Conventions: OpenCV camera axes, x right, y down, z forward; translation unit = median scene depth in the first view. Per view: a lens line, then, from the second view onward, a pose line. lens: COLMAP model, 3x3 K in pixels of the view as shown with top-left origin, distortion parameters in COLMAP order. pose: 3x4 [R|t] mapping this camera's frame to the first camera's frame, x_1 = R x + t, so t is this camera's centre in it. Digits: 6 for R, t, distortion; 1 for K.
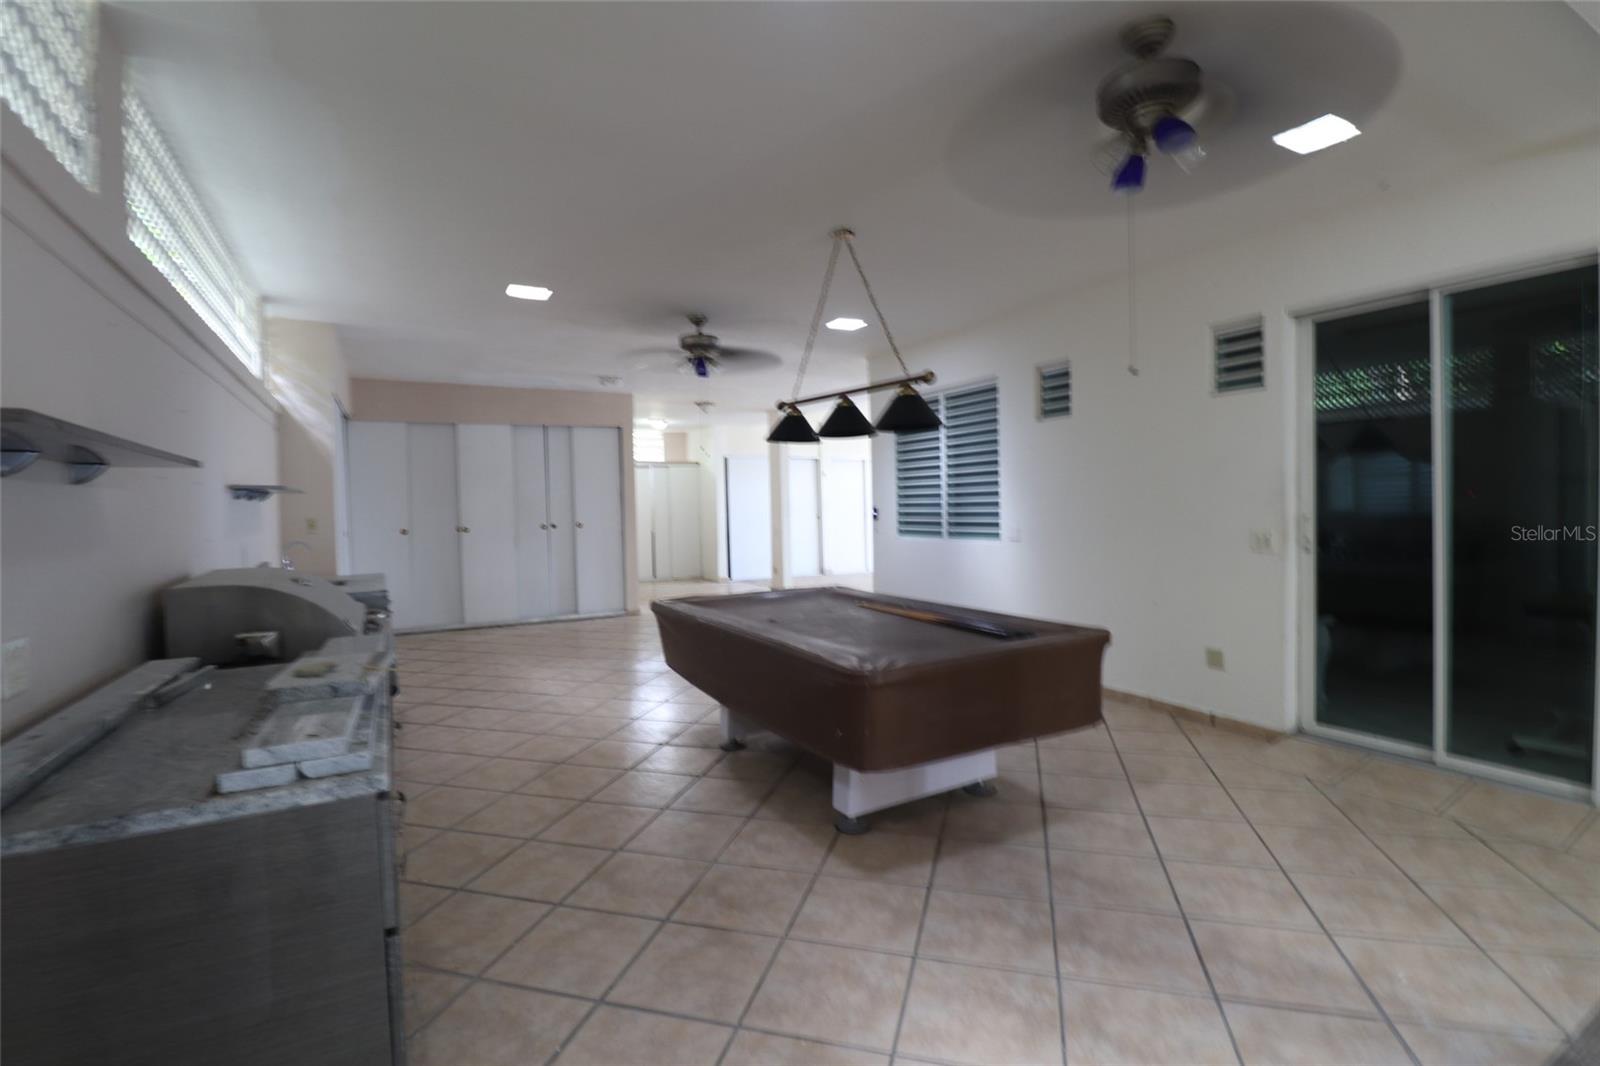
lens RADIAL K [[742.8, 0, 805.1], [0, 742.8, 526.4], [0, 0, 1]] dist [-0.020857, -0.000346]
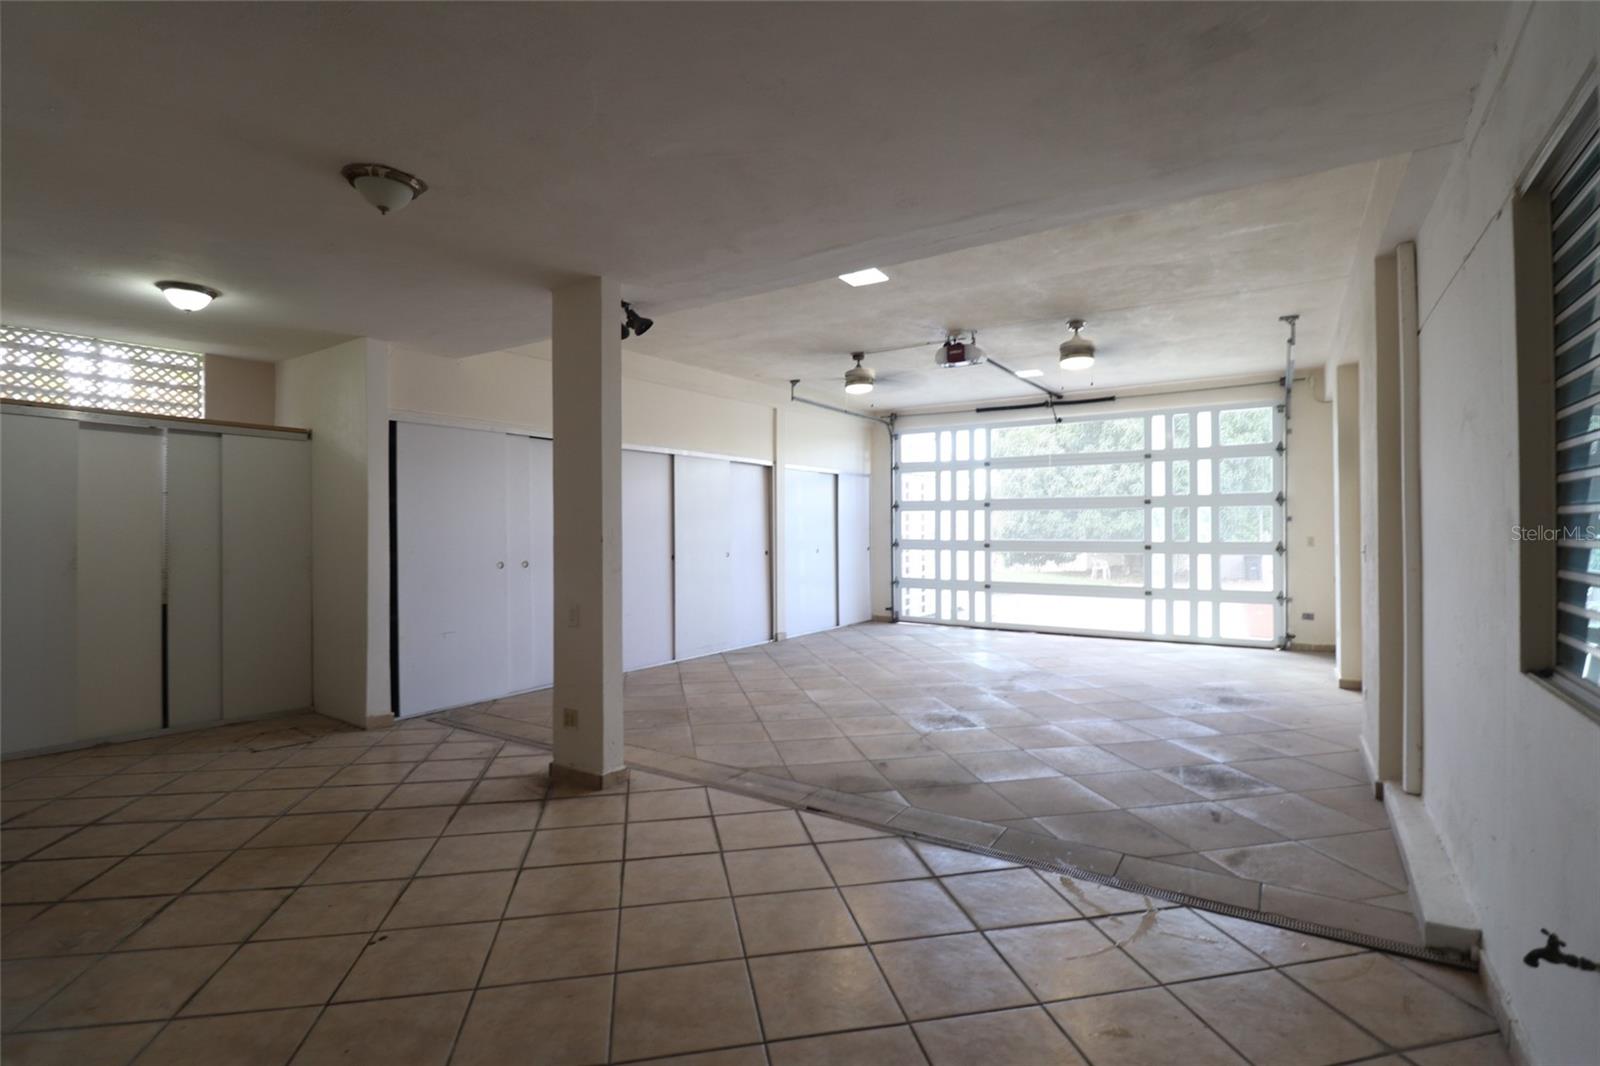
lens RADIAL K [[742.8, 0, 805.1], [0, 742.8, 526.4], [0, 0, 1]] dist [-0.020857, -0.000346]
pose [[0.883813, 0.013279, 0.467652, -0.190416], [0.003620, 0.999373, -0.035218, -0.038328], [-0.467826, 0.032818, 0.883211, 1.073497]]
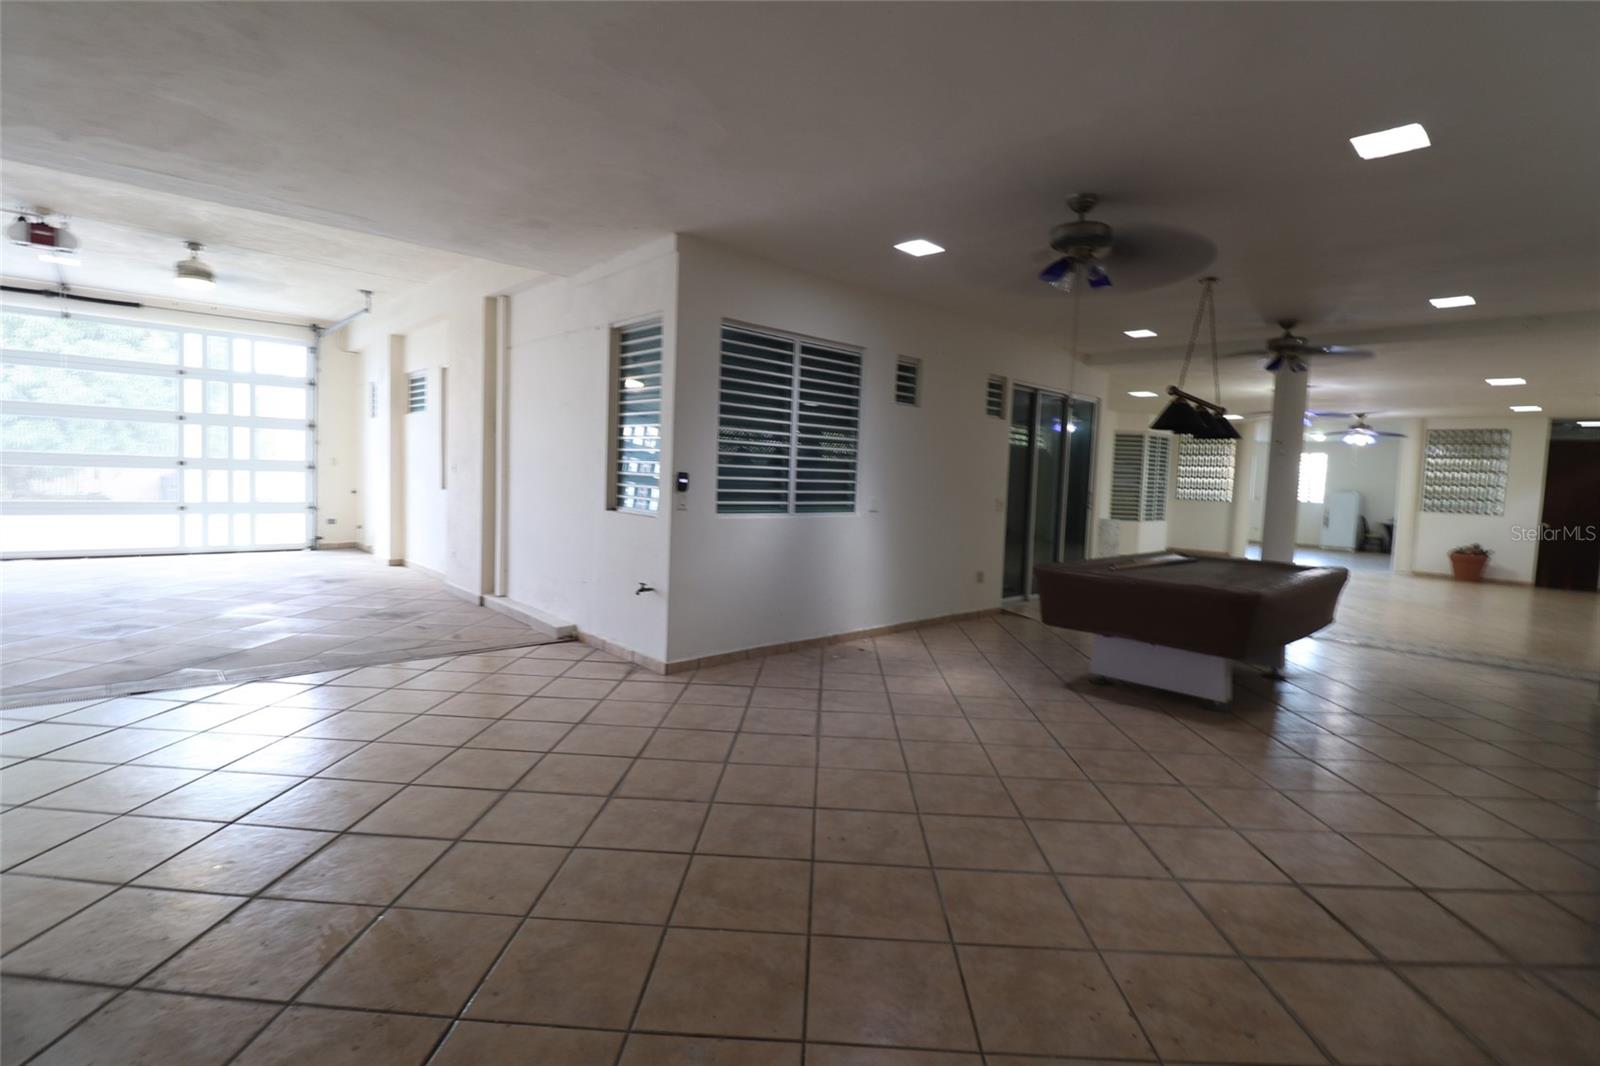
lens RADIAL K [[742.8, 0, 805.1], [0, 742.8, 526.4], [0, 0, 1]] dist [-0.020857, -0.000346]
pose [[-0.243365, -0.062581, 0.967914, -0.632900], [-0.009895, 0.998025, 0.062040, -0.022163], [-0.969884, 0.005521, -0.243504, 1.190698]]
